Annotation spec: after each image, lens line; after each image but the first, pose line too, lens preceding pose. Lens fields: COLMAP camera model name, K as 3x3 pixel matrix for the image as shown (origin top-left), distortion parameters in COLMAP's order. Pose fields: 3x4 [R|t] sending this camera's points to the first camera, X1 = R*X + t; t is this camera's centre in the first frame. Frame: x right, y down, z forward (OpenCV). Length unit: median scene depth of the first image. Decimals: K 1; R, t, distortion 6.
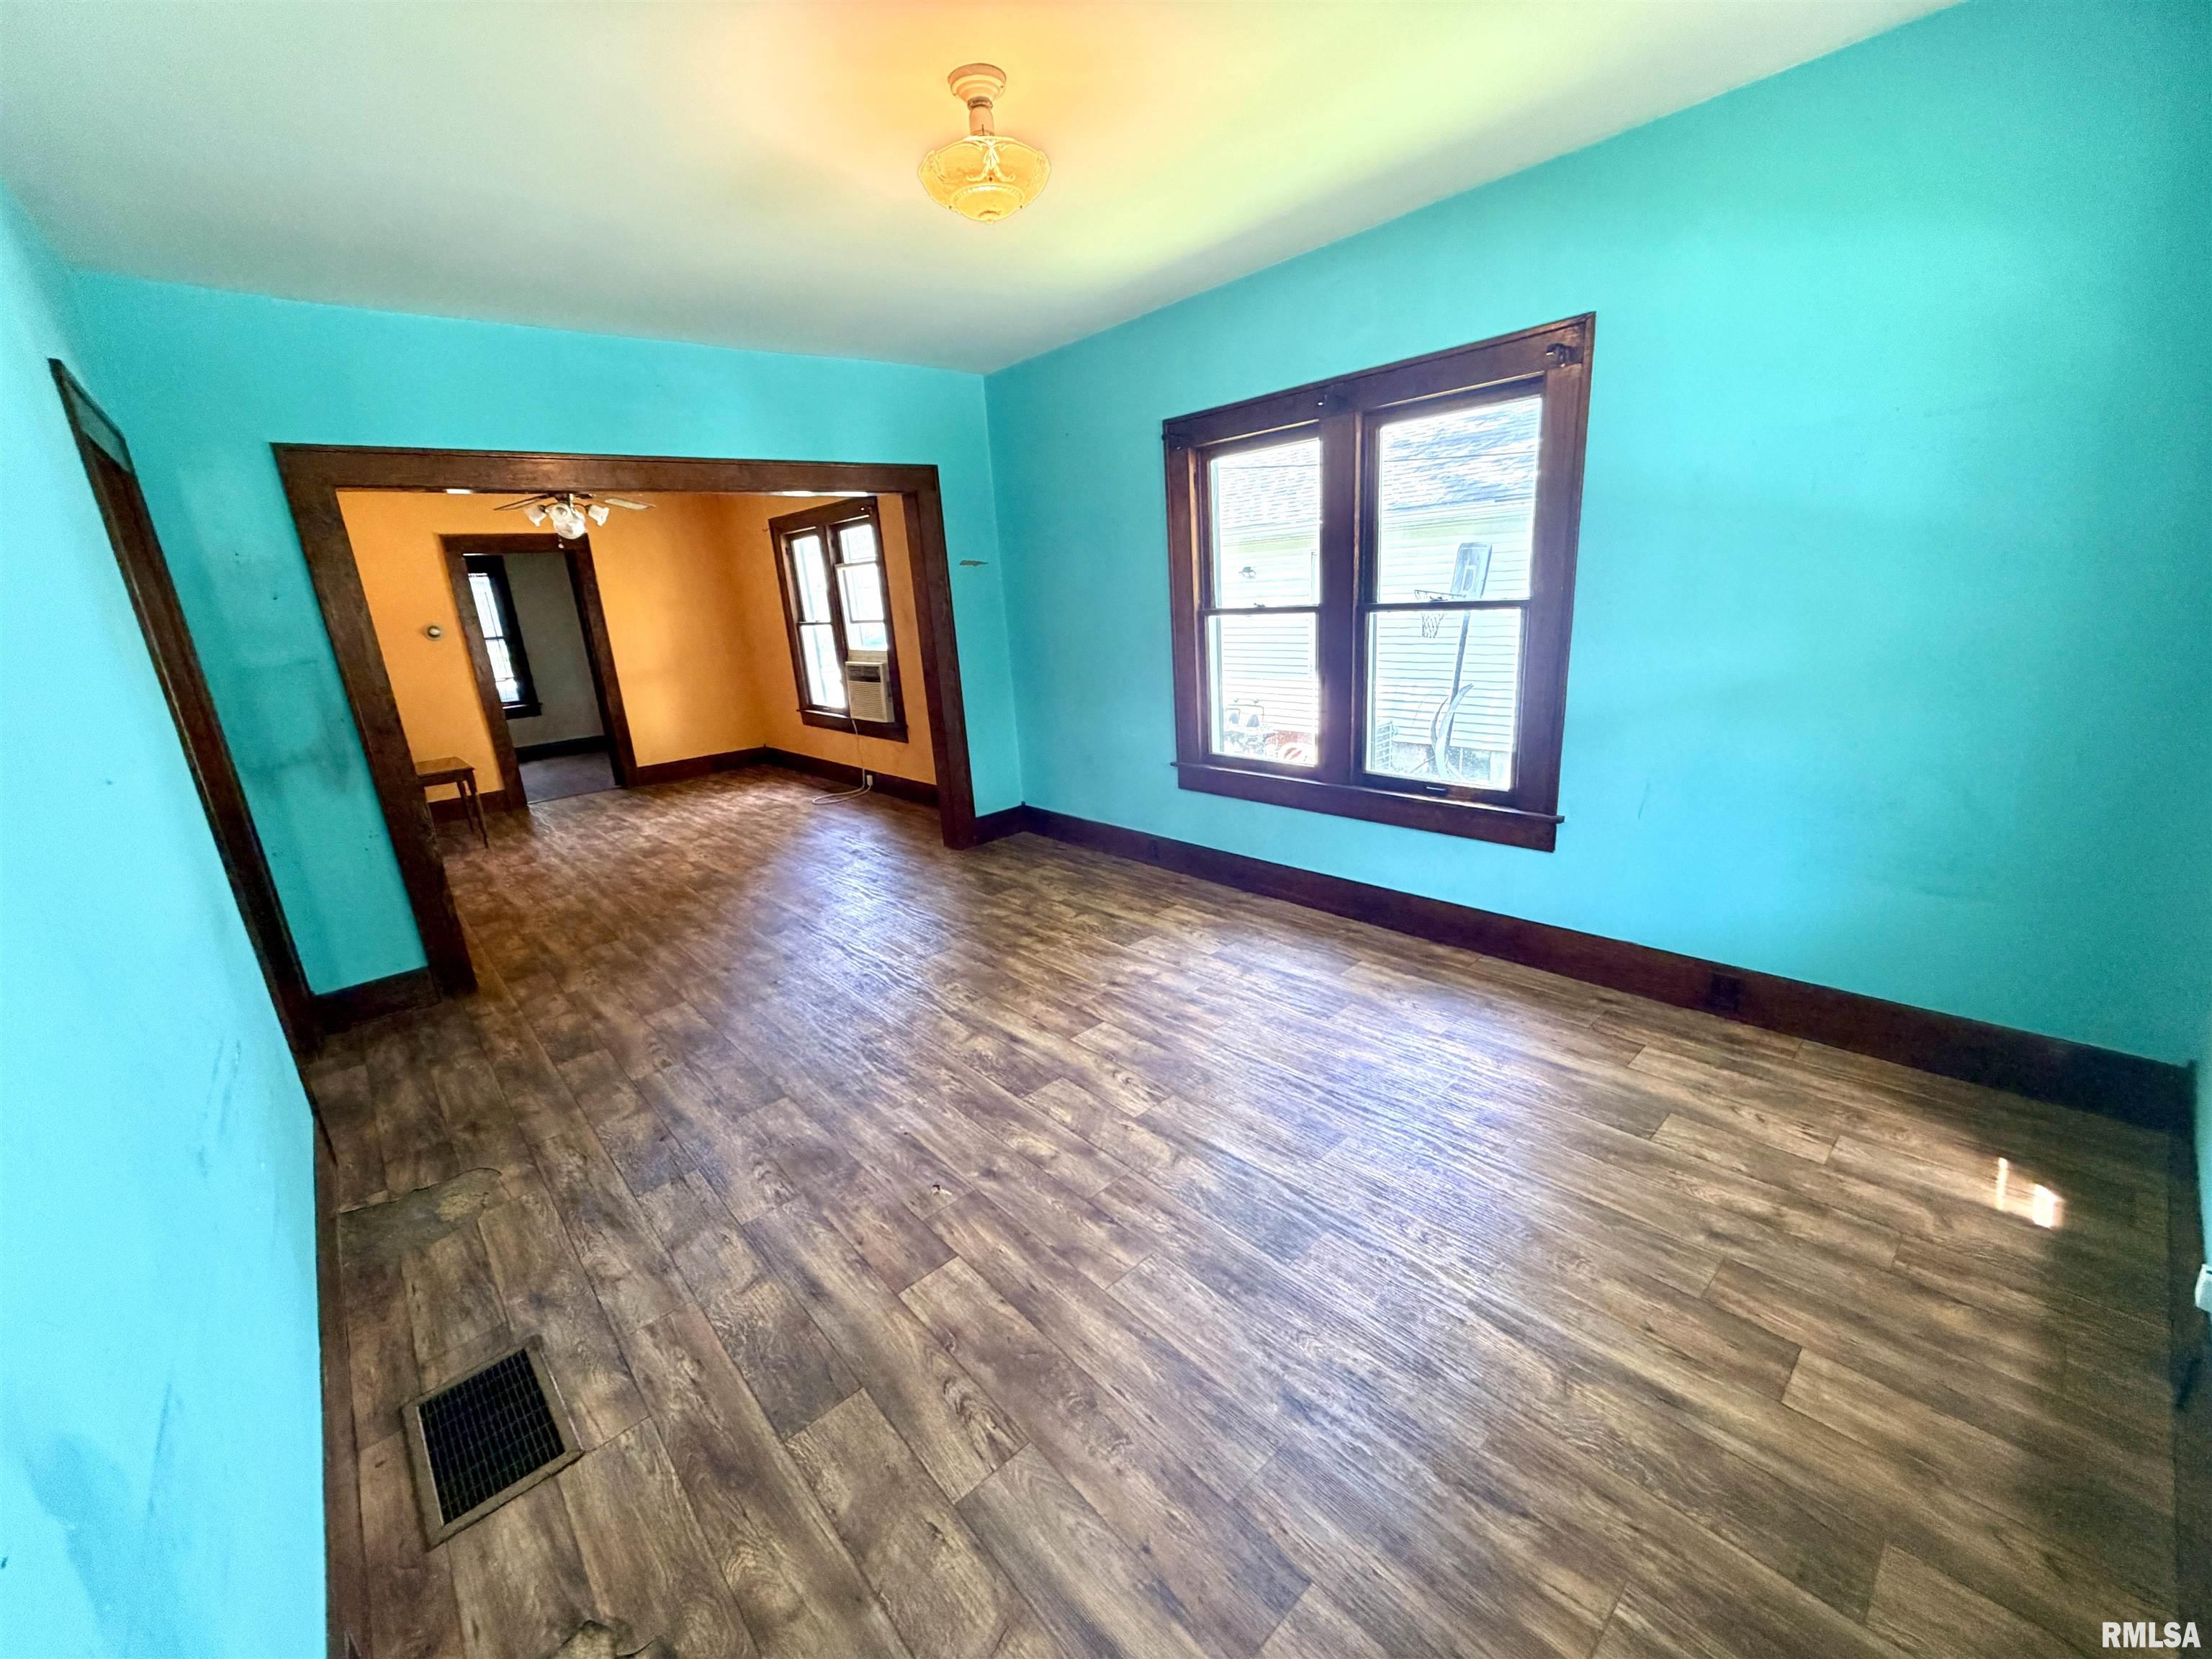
lens RADIAL K [[873.2, 0, 1099.0], [0, 873.2, 838.6], [0, 0, 1]] dist [0.001346, -0.000062]
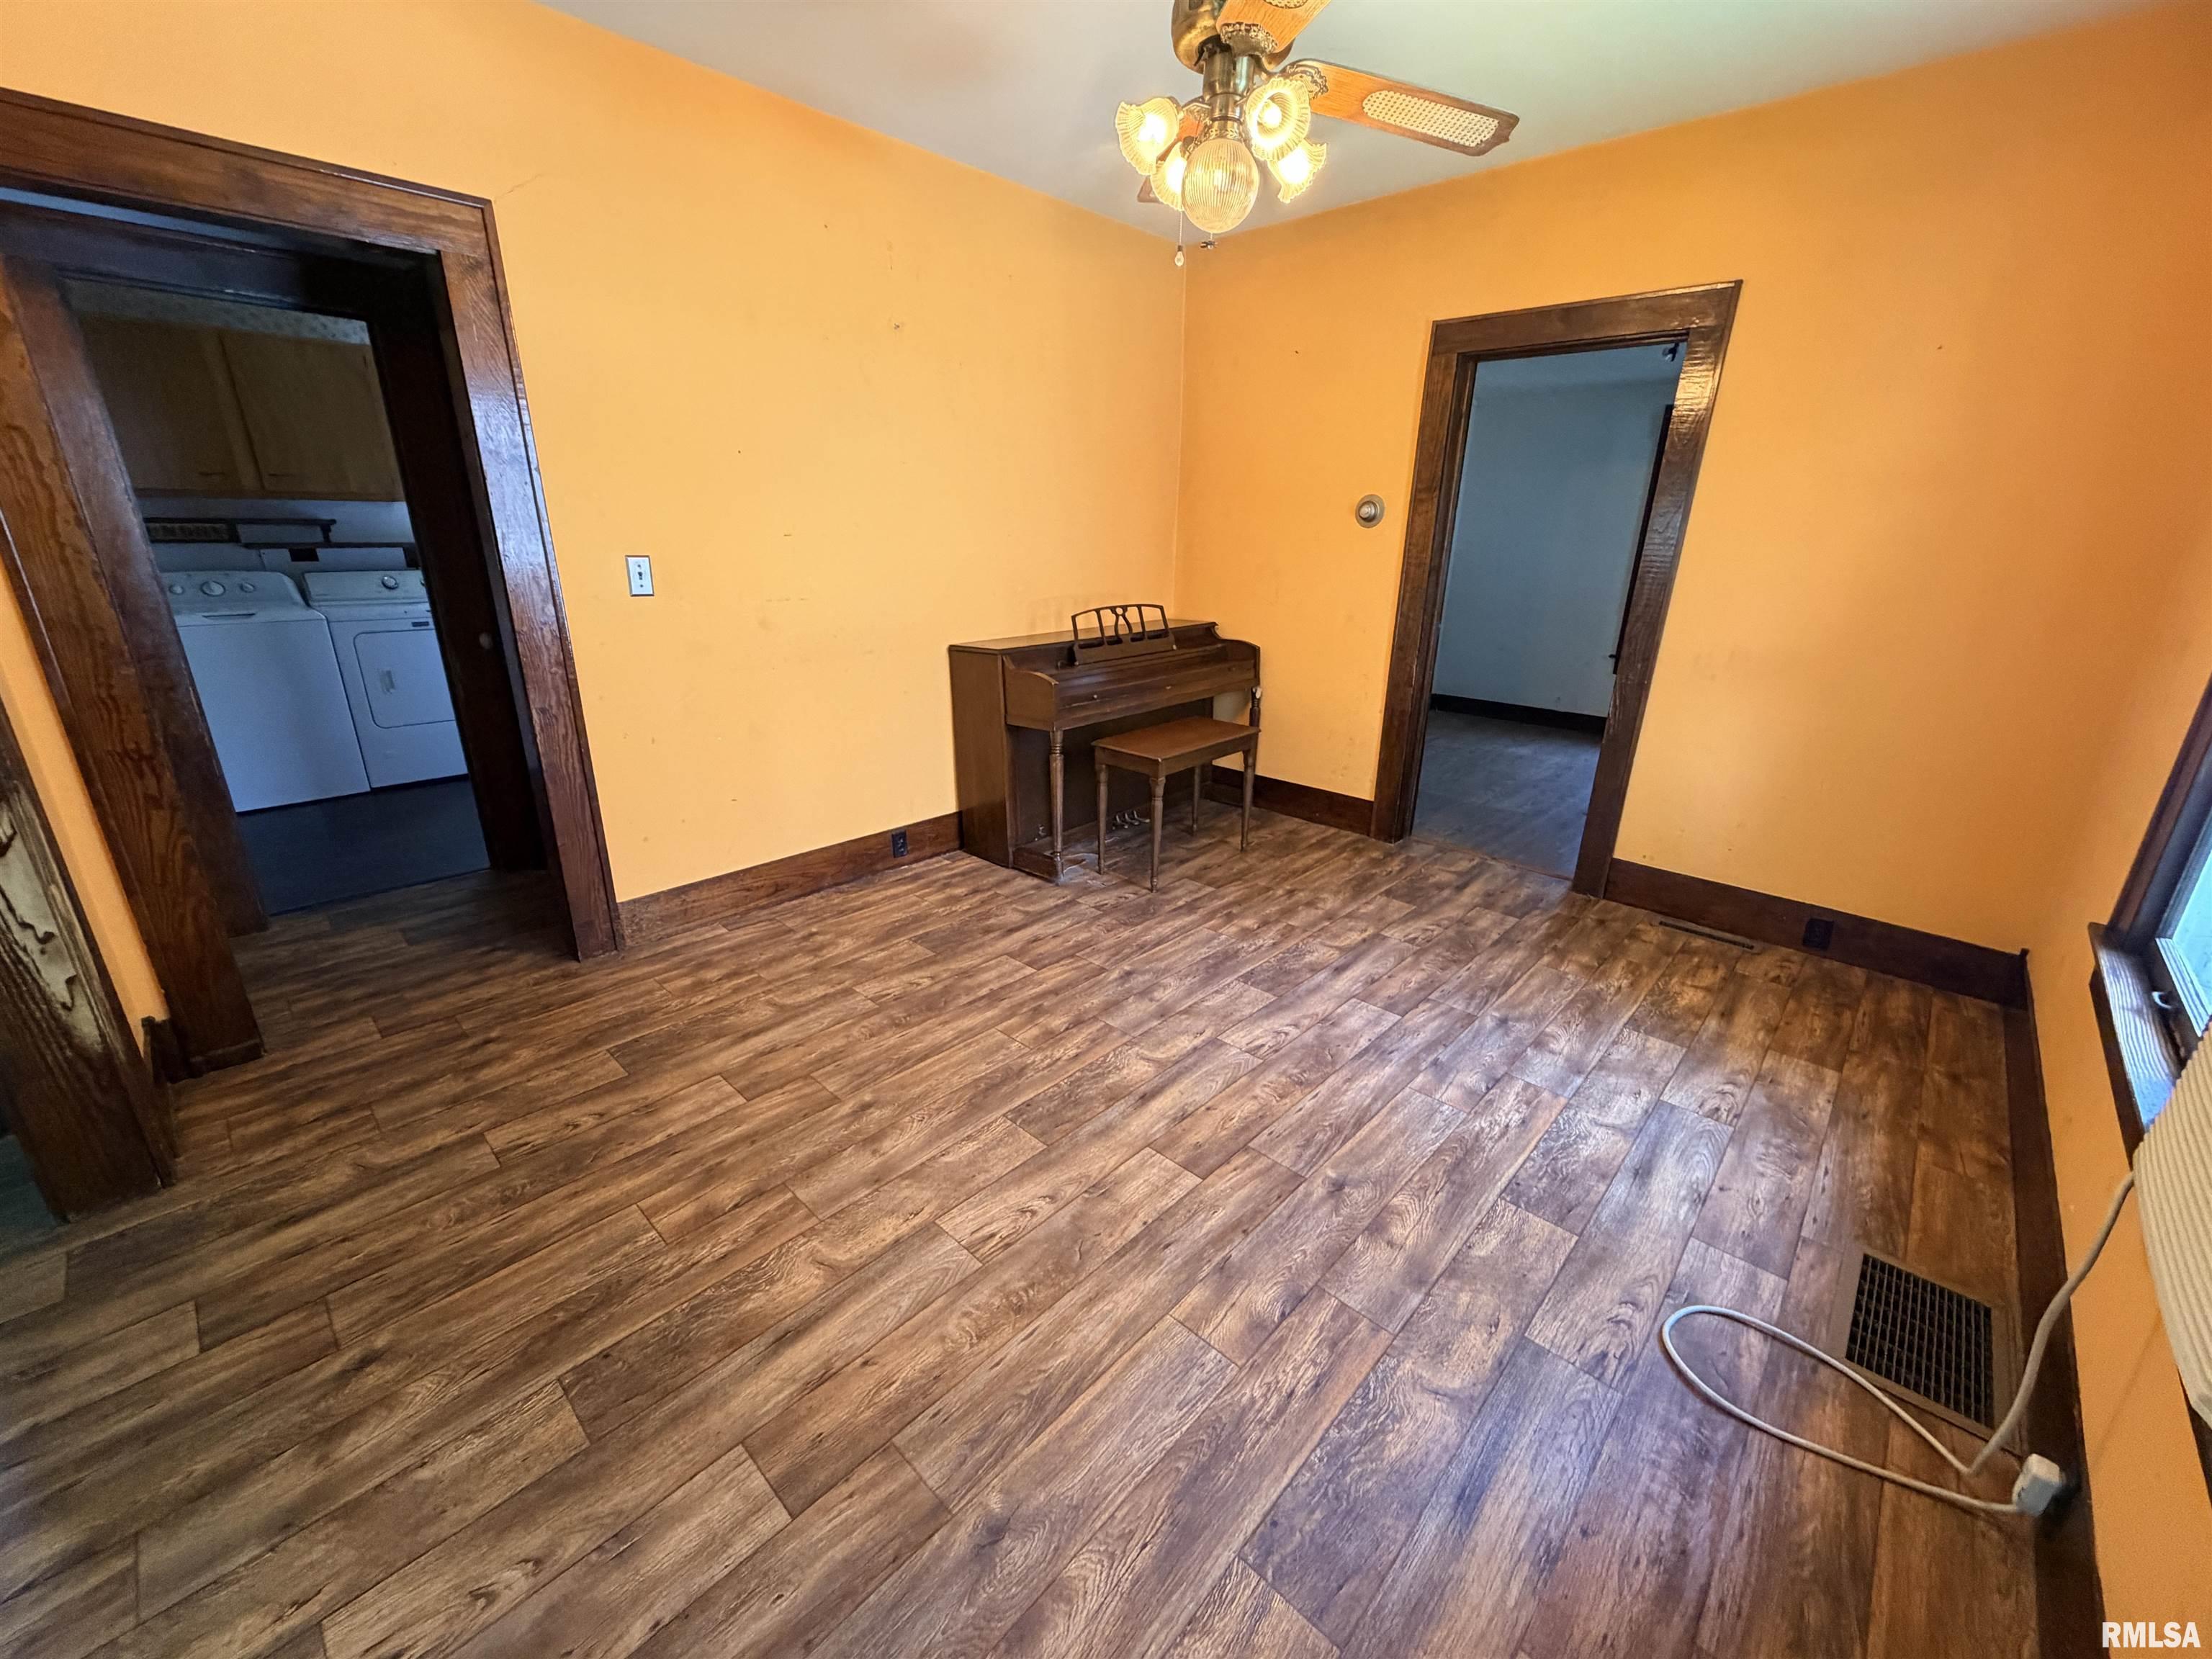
lens RADIAL K [[873.2, 0, 1107.4], [0, 873.2, 817.8], [0, 0, 1]] dist [0.001346, -0.000062]
pose [[0.092727, 0.382475, -0.919301, 0.750936], [-0.305589, 0.889652, 0.339315, -0.180197], [0.947638, 0.249464, 0.199375, 0.550866]]
